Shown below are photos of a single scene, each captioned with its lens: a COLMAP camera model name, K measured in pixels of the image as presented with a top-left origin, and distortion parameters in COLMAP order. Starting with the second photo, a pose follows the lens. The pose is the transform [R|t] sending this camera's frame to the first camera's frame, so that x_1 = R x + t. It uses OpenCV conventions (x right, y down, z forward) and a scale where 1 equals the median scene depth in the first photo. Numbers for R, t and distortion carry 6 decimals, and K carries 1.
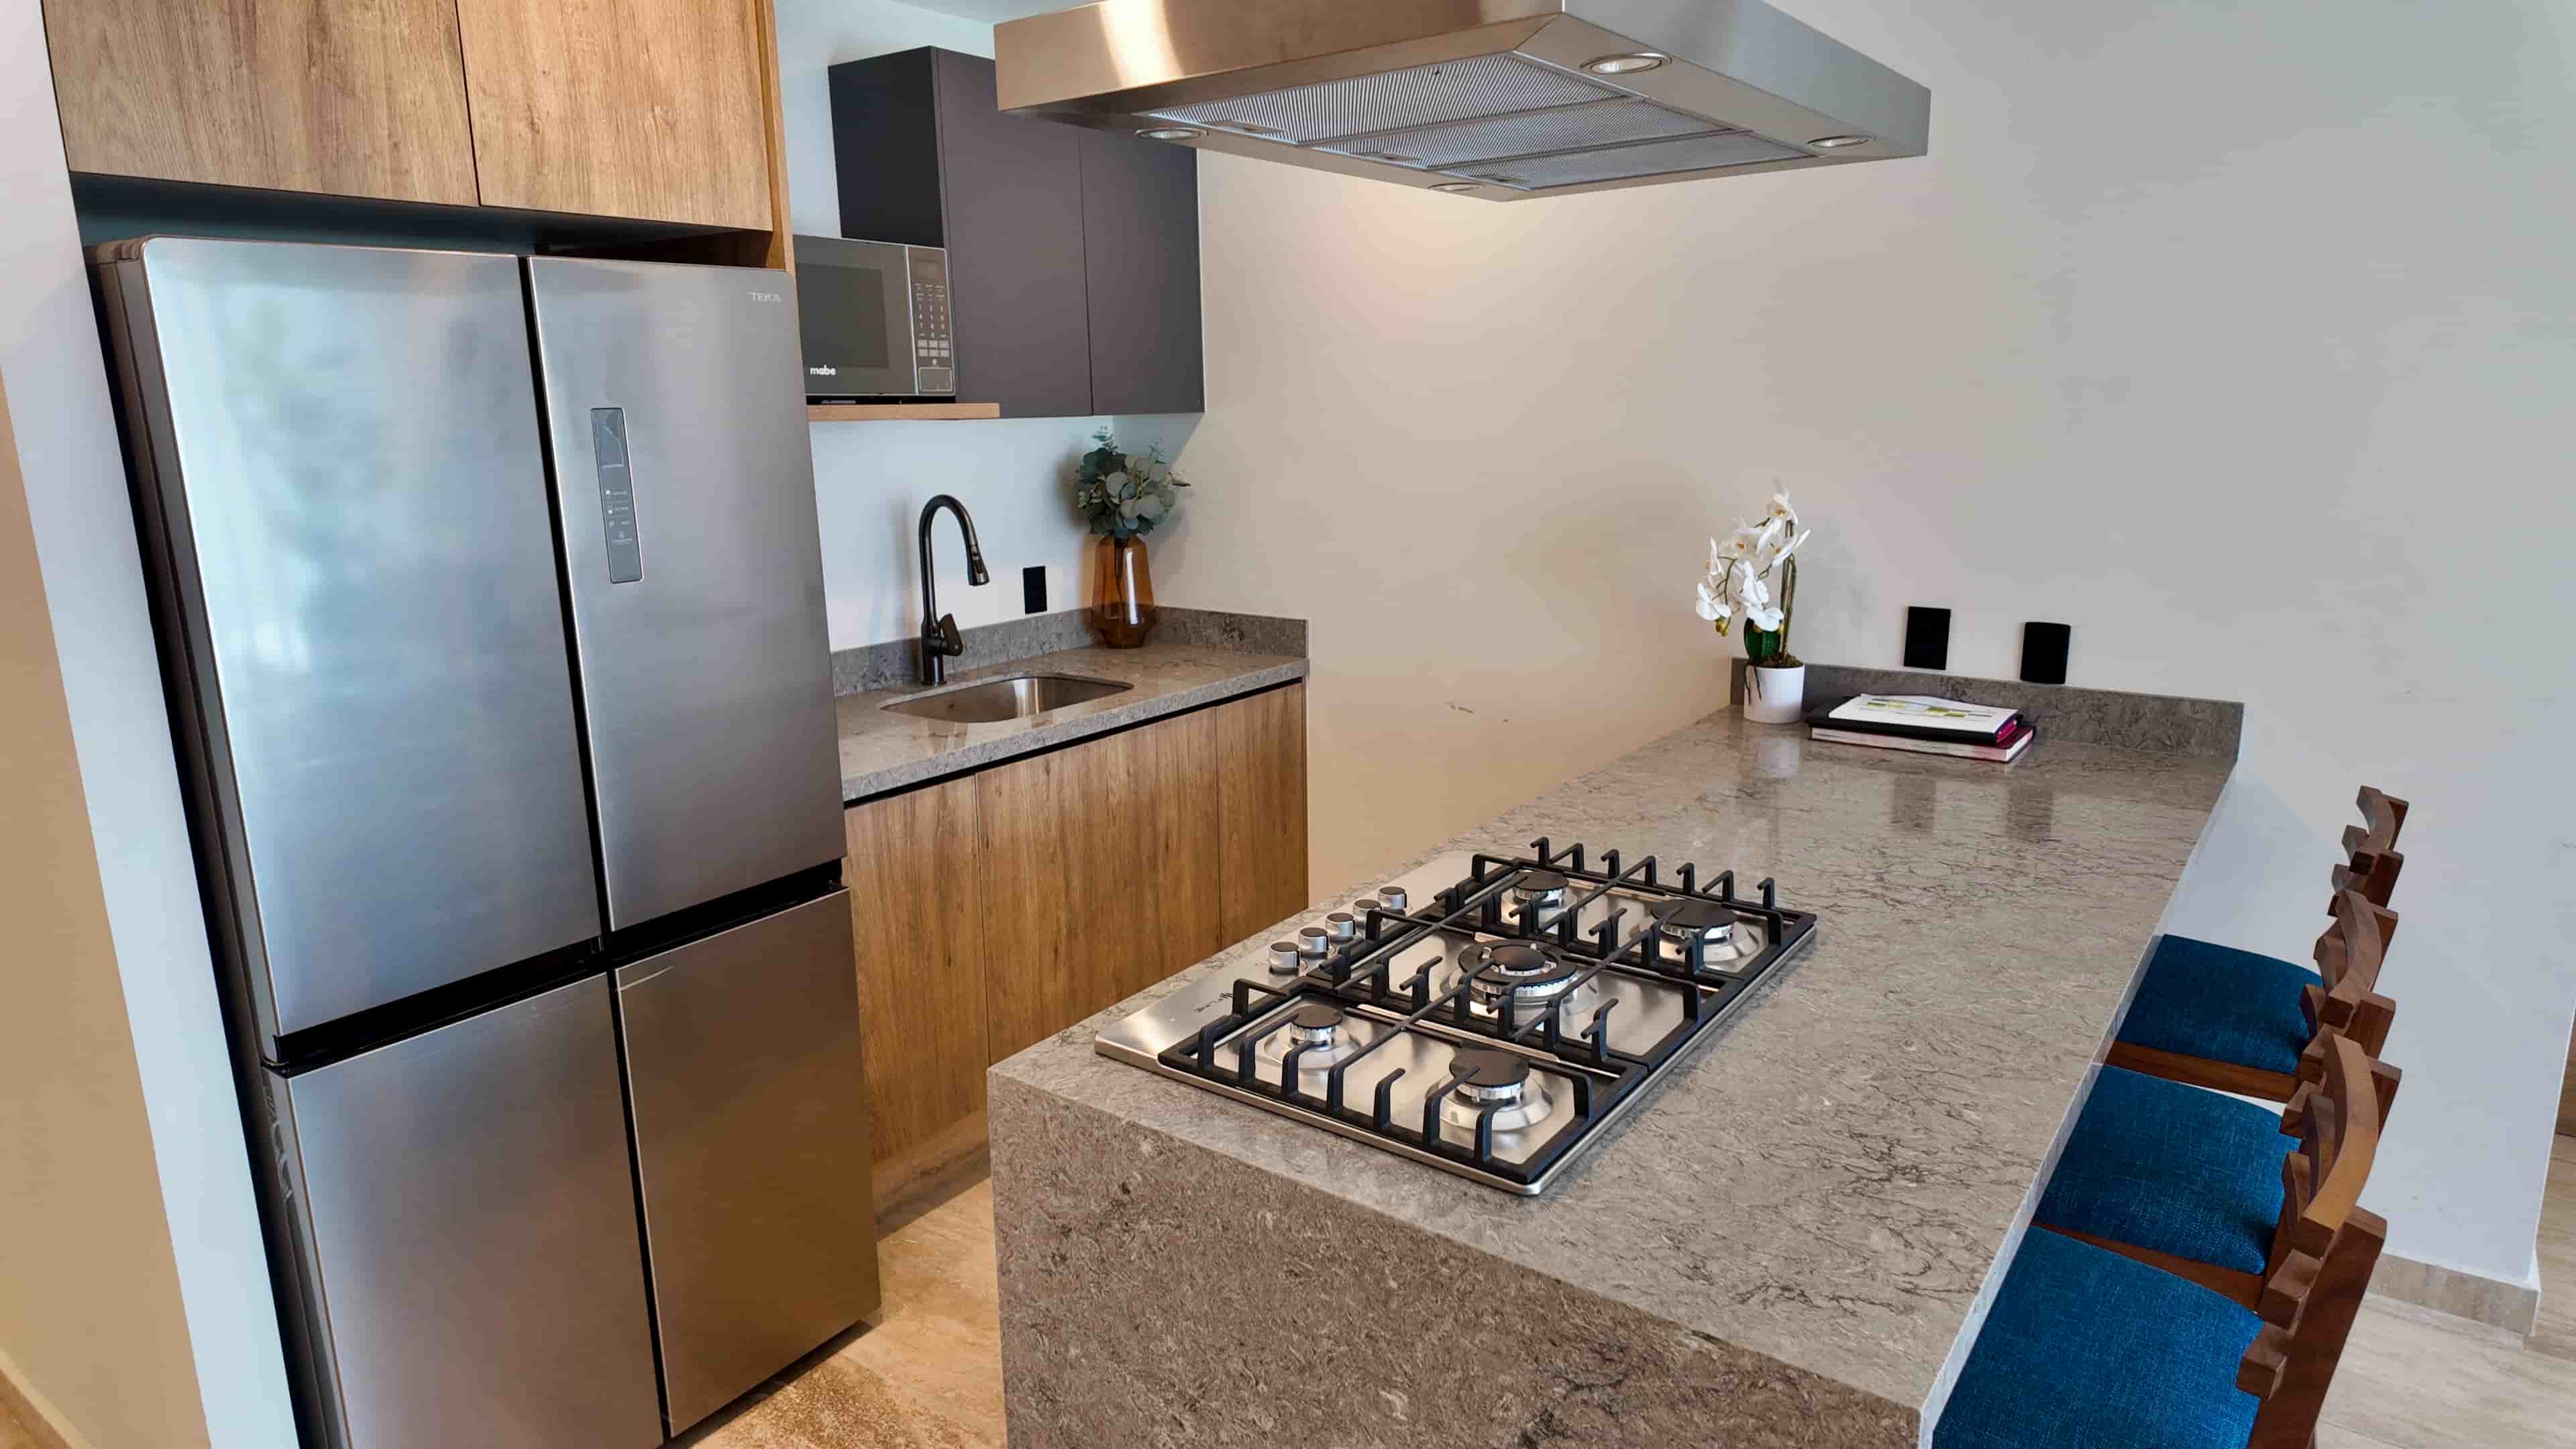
lens RADIAL K [[1524.4, 0, 1288.0], [0, 1524.4, 724.5], [0, 0, 1]] dist [0.001142, -0.000134]
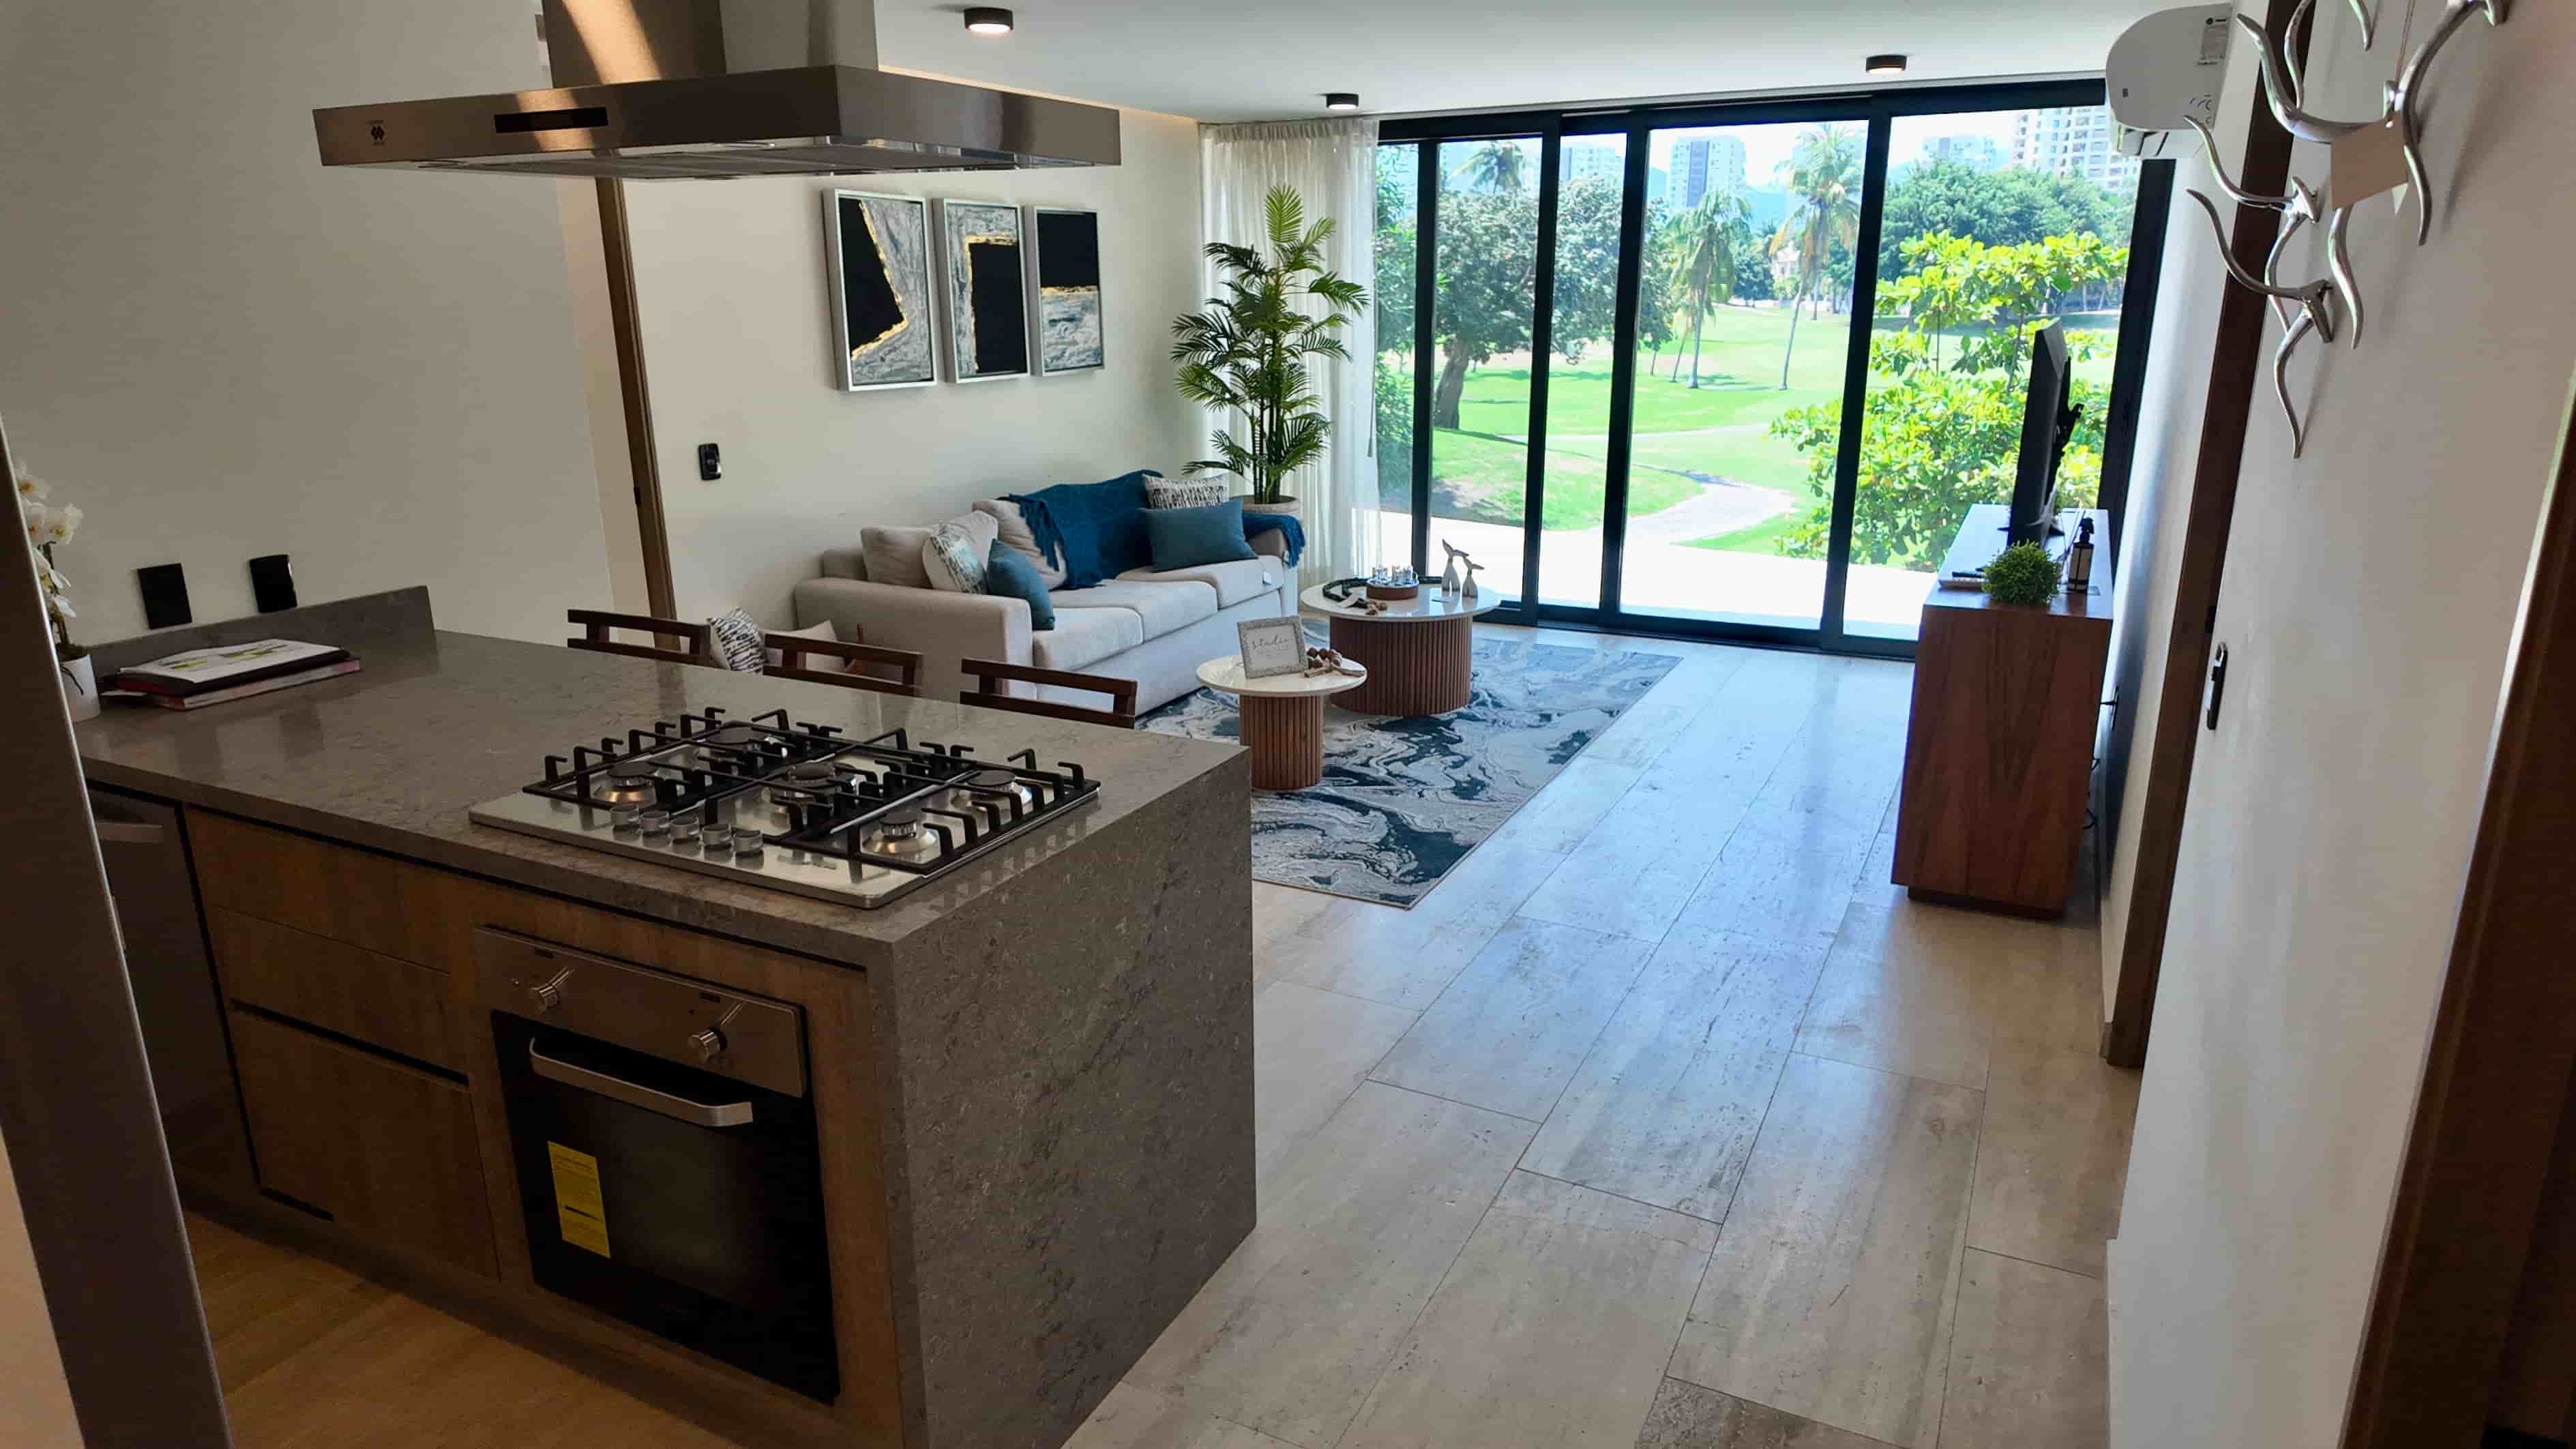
lens RADIAL K [[1524.6, 0, 1288.0], [0, 1524.6, 724.5], [0, 0, 1]] dist [0.001142, -0.000134]
pose [[-0.169175, -0.260464, 0.950546, -0.773313], [0.218125, 0.930637, 0.293830, -0.125346], [-0.961146, 0.257047, -0.100627, 0.449115]]
